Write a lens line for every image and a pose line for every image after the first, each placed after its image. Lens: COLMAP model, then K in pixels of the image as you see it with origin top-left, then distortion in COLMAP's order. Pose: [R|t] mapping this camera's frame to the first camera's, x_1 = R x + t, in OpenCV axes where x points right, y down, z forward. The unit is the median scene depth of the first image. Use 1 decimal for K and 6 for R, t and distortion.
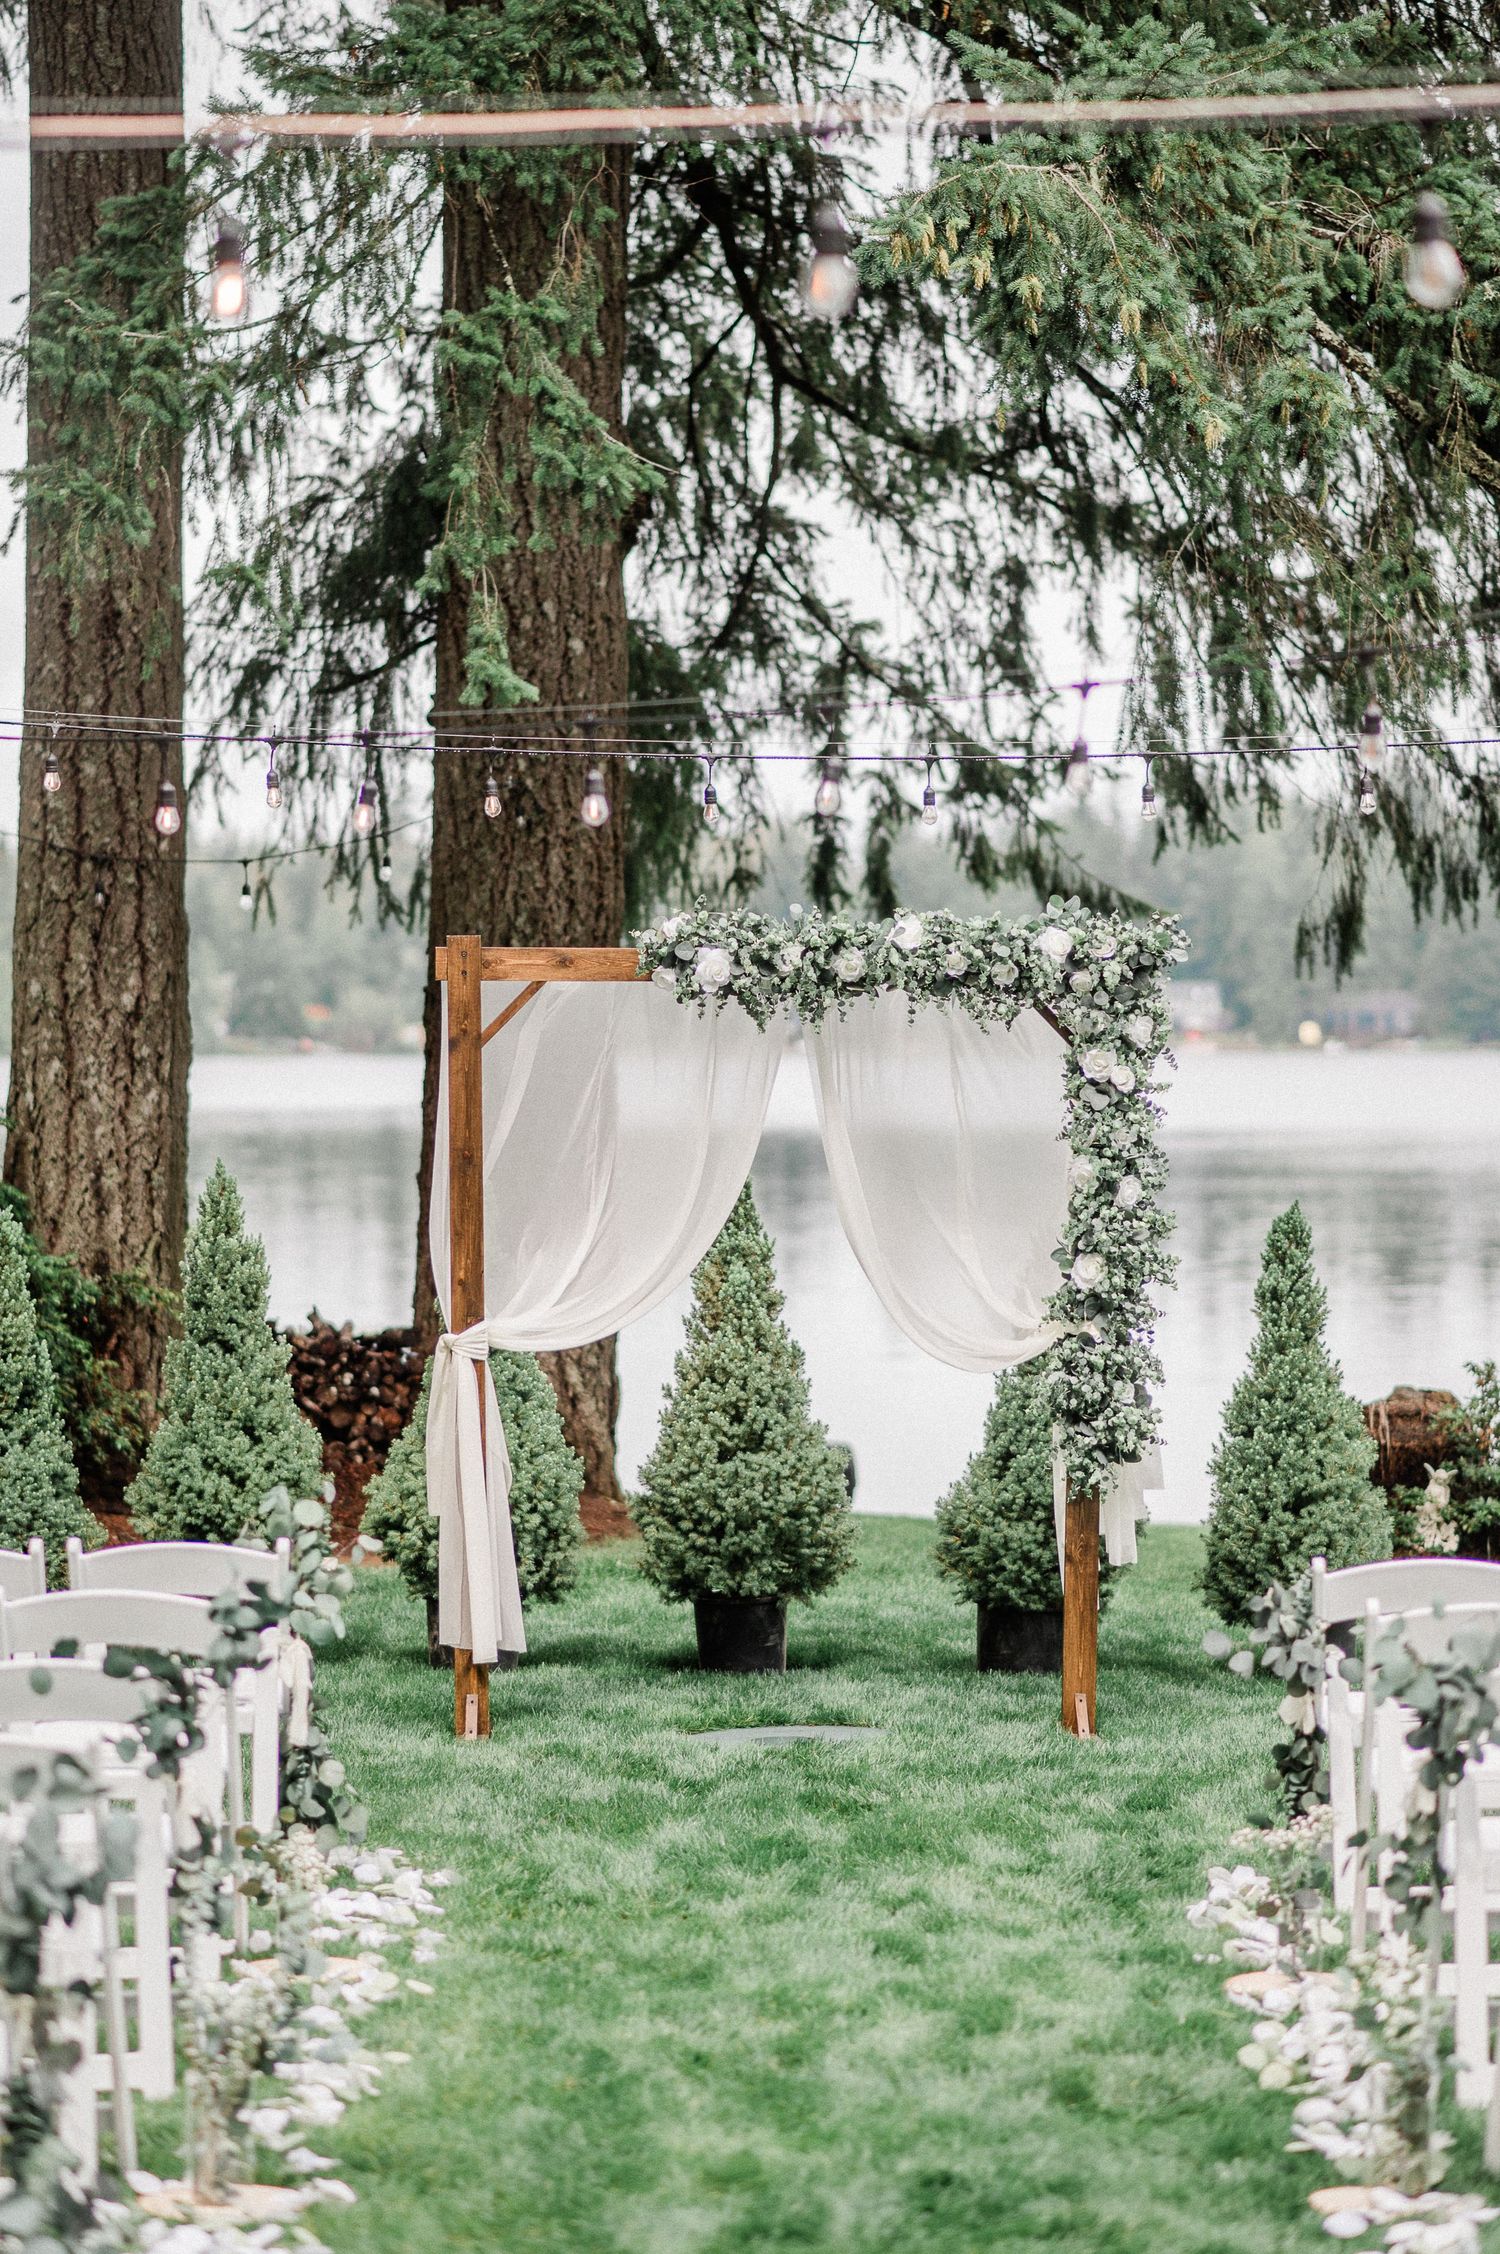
lens RADIAL K [[5764.3, 0, 750.0], [0, 5764.3, 1127.0], [0, 0, 1]] dist [-0.059829, 1.329914]
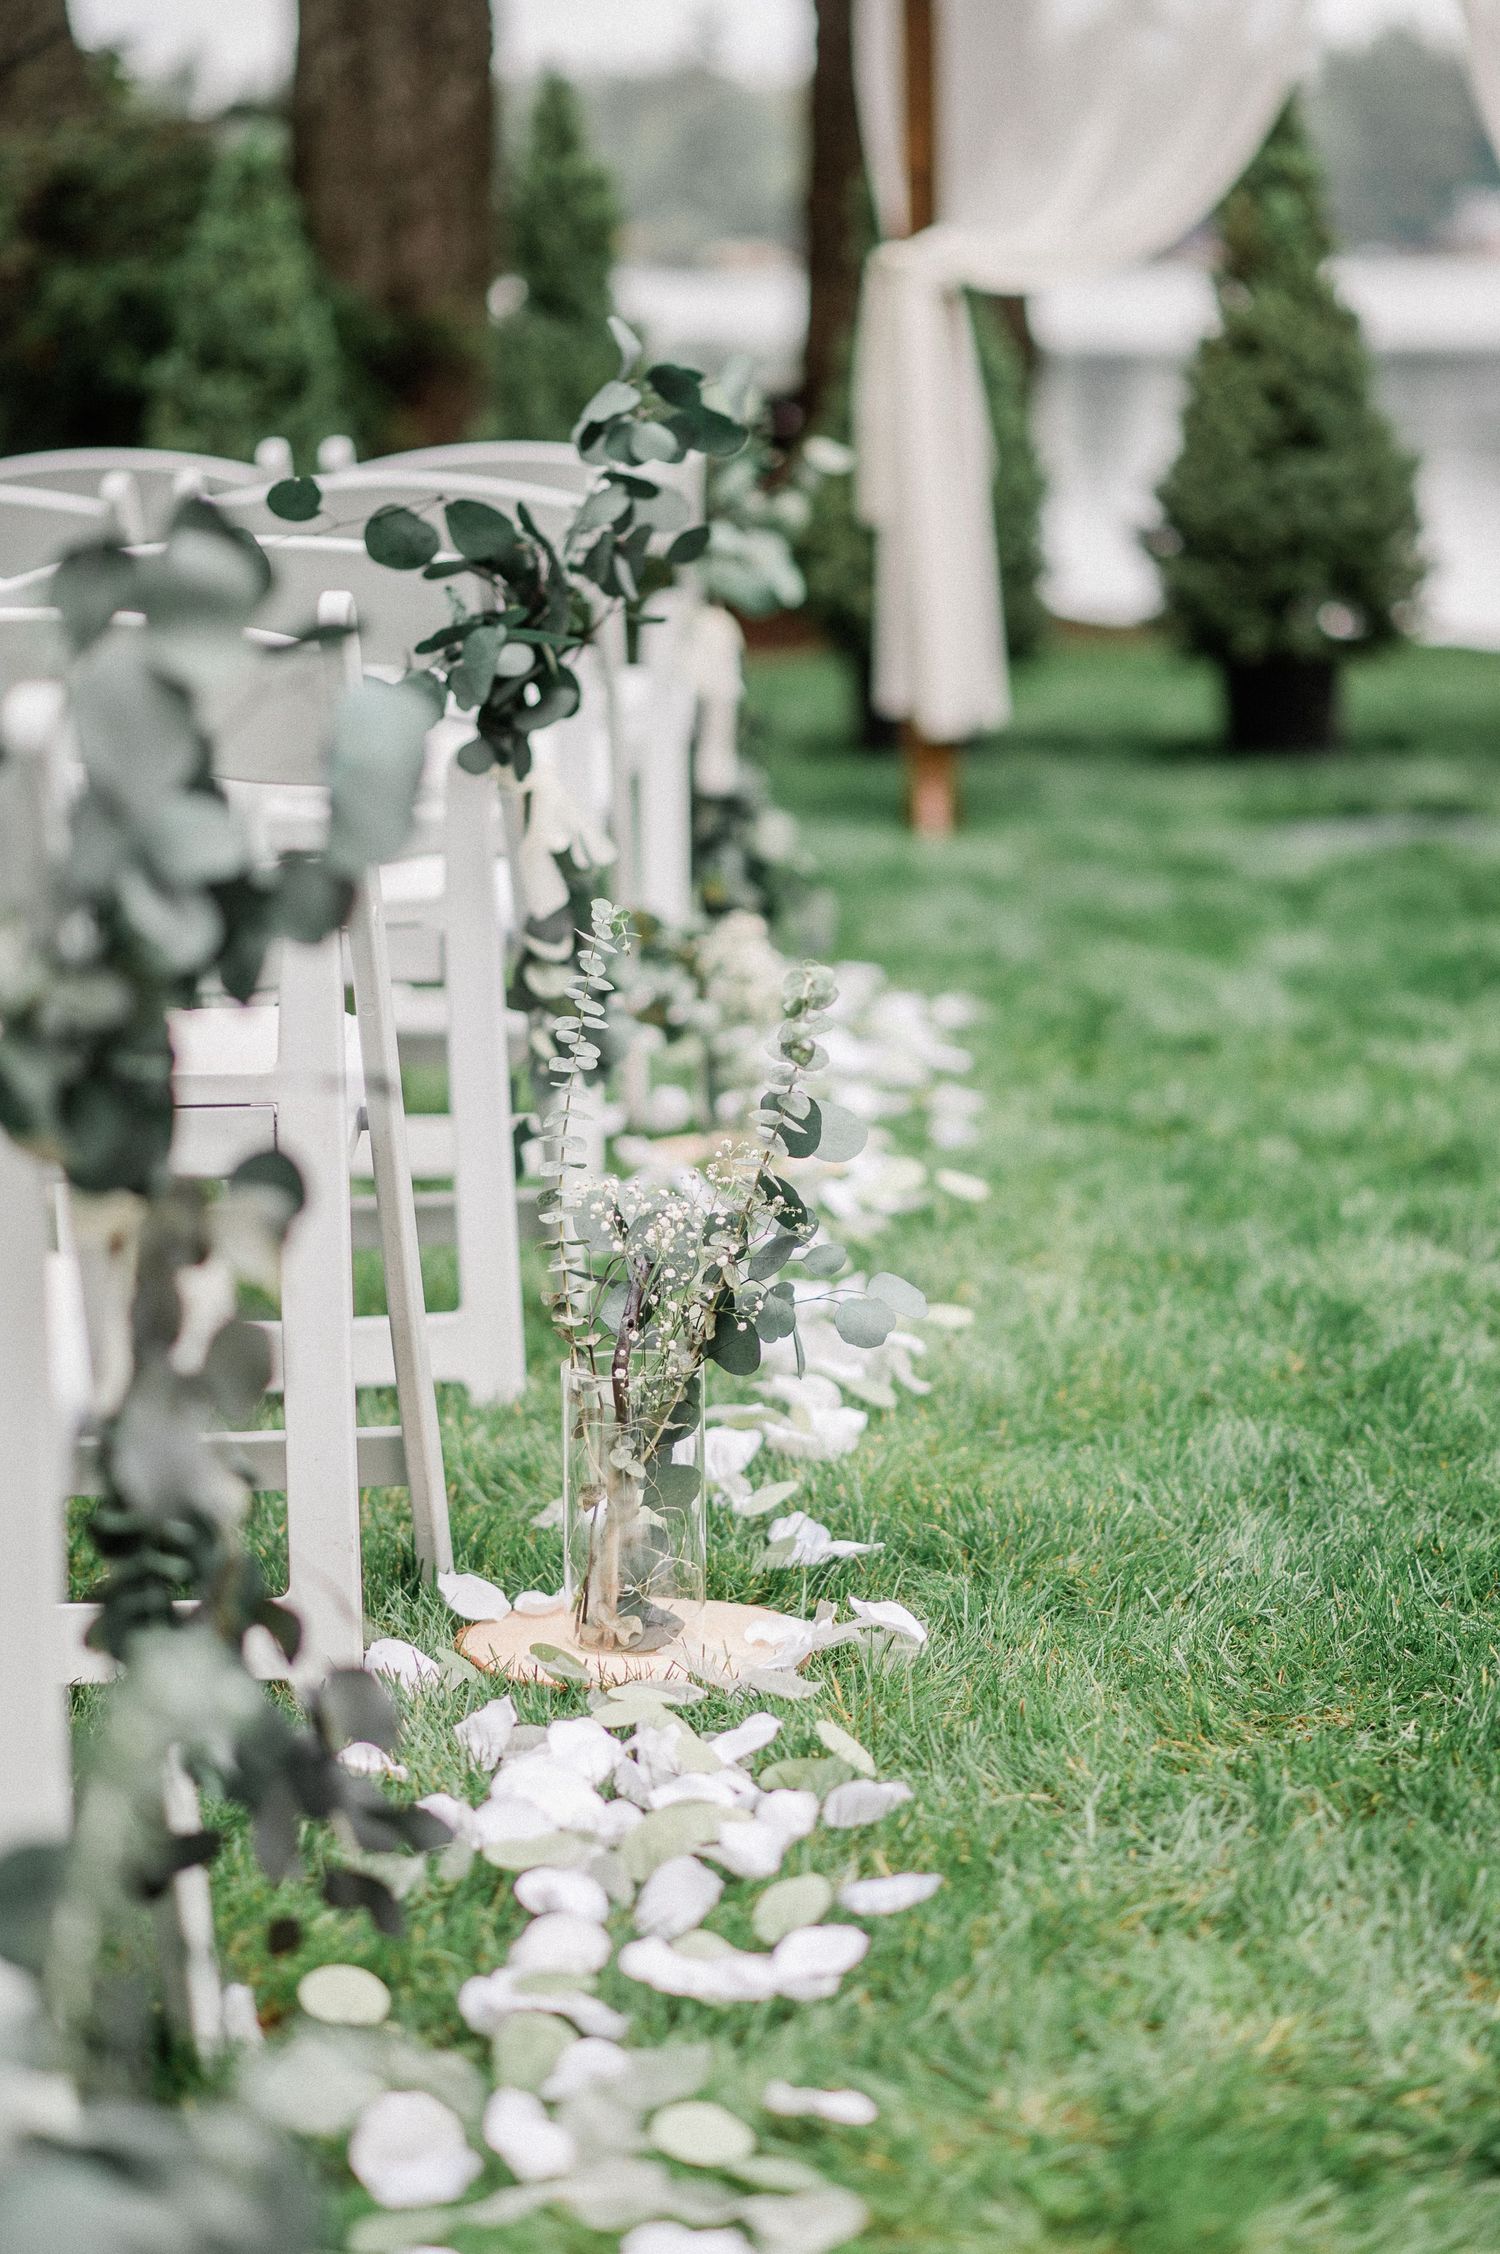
lens RADIAL K [[5764.3, 0, 750.0], [0, 5764.3, 1127.0], [0, 0, 1]] dist [-0.059829, 1.329914]
pose [[0.998373, -0.004784, -0.056824, -0.046872], [0.012426, 0.990782, 0.134898, 0.069702], [0.055654, -0.135385, 0.989229, 0.457838]]
